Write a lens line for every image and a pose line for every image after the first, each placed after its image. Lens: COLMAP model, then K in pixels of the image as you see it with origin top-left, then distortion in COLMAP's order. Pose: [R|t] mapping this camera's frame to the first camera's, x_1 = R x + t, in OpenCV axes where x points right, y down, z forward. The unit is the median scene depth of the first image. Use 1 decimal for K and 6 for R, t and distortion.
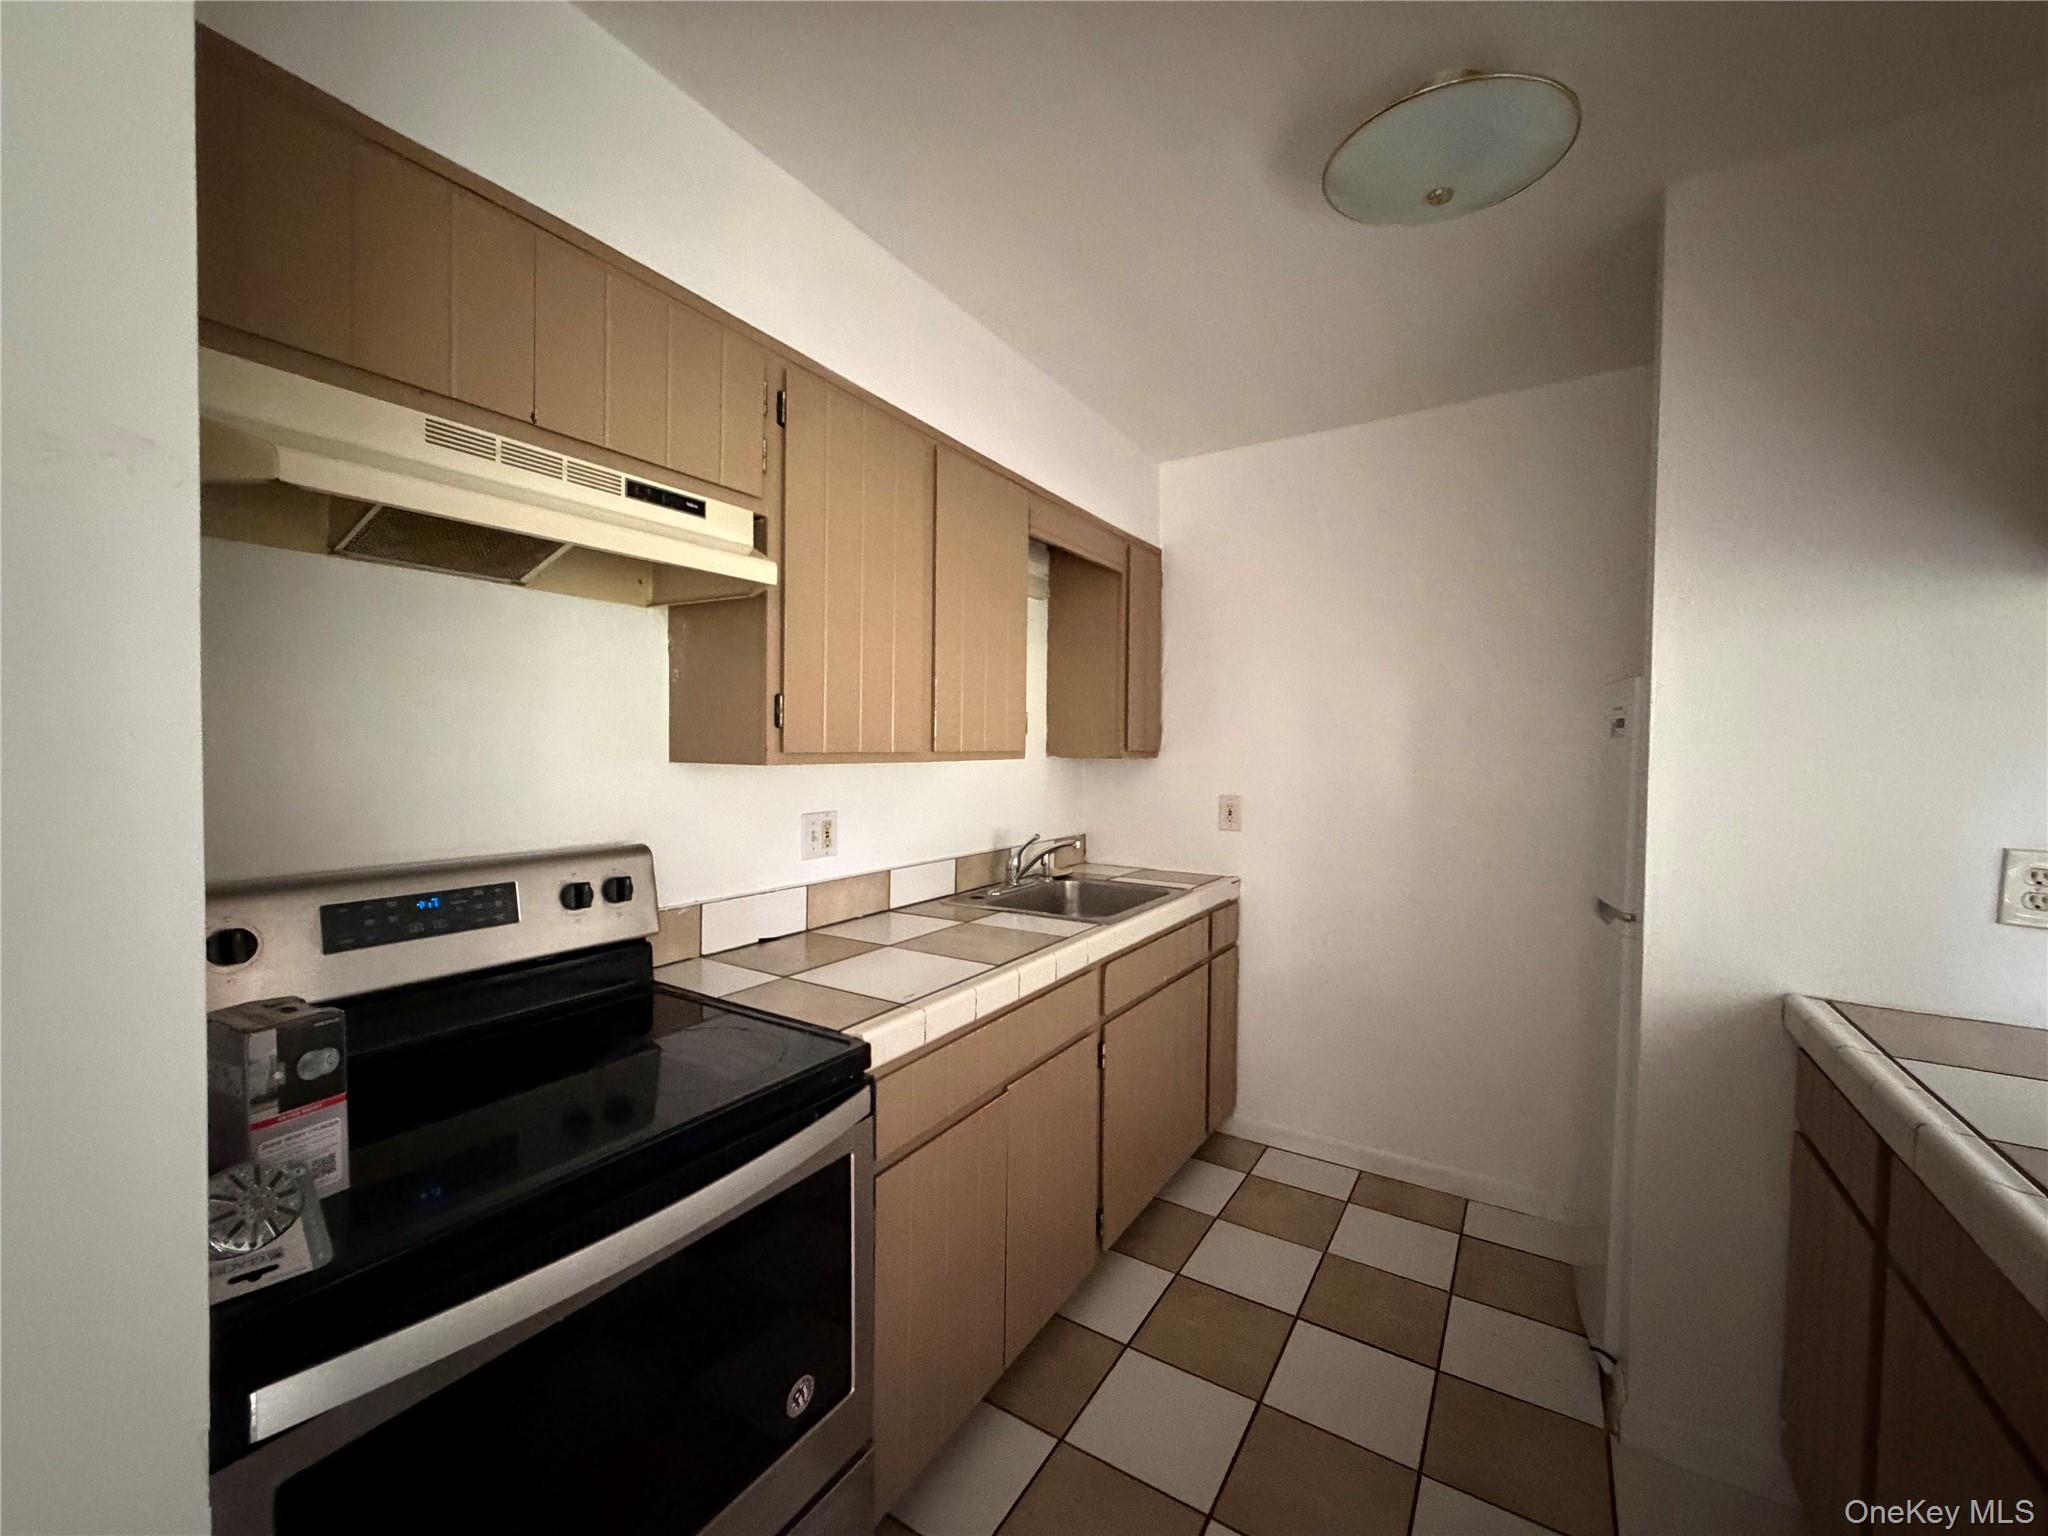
lens RADIAL K [[813.4, 0, 1019.2], [0, 813.4, 766.5], [0, 0, 1]] dist [-0.002926, -0.000072]
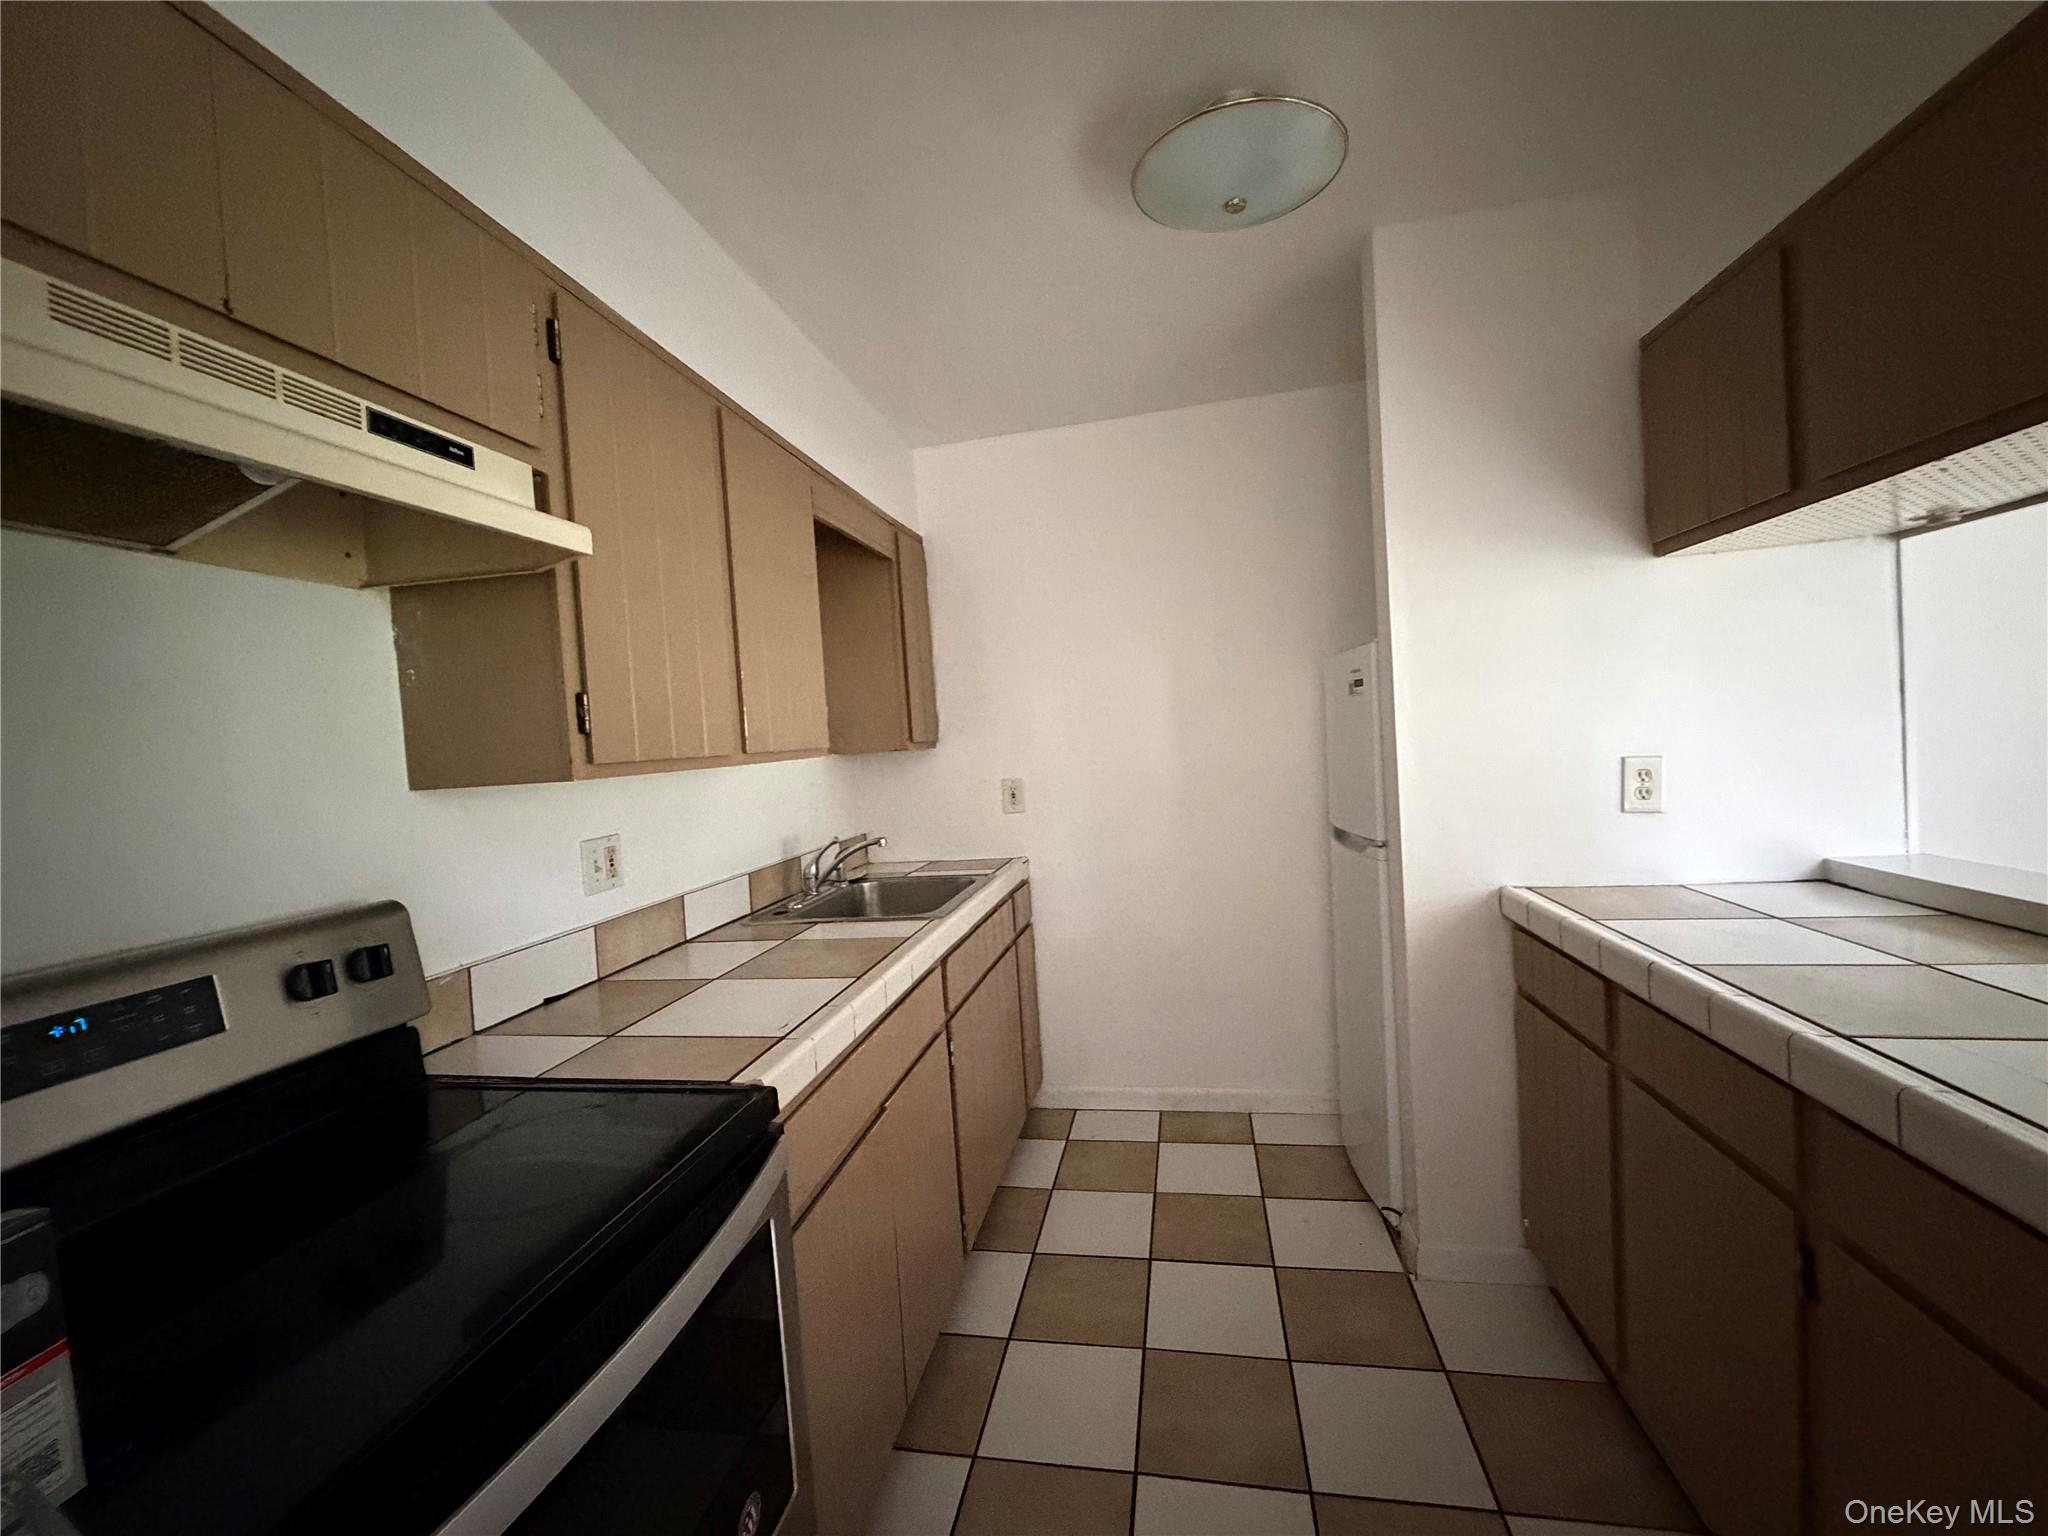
lens RADIAL K [[813.4, 0, 1019.2], [0, 813.4, 766.5], [0, 0, 1]] dist [-0.002926, -0.000072]
pose [[0.929064, -0.084296, 0.360187, -0.164637], [0.084134, 0.996323, 0.016161, 0.007636], [-0.360226, 0.015289, 0.932740, 0.072630]]
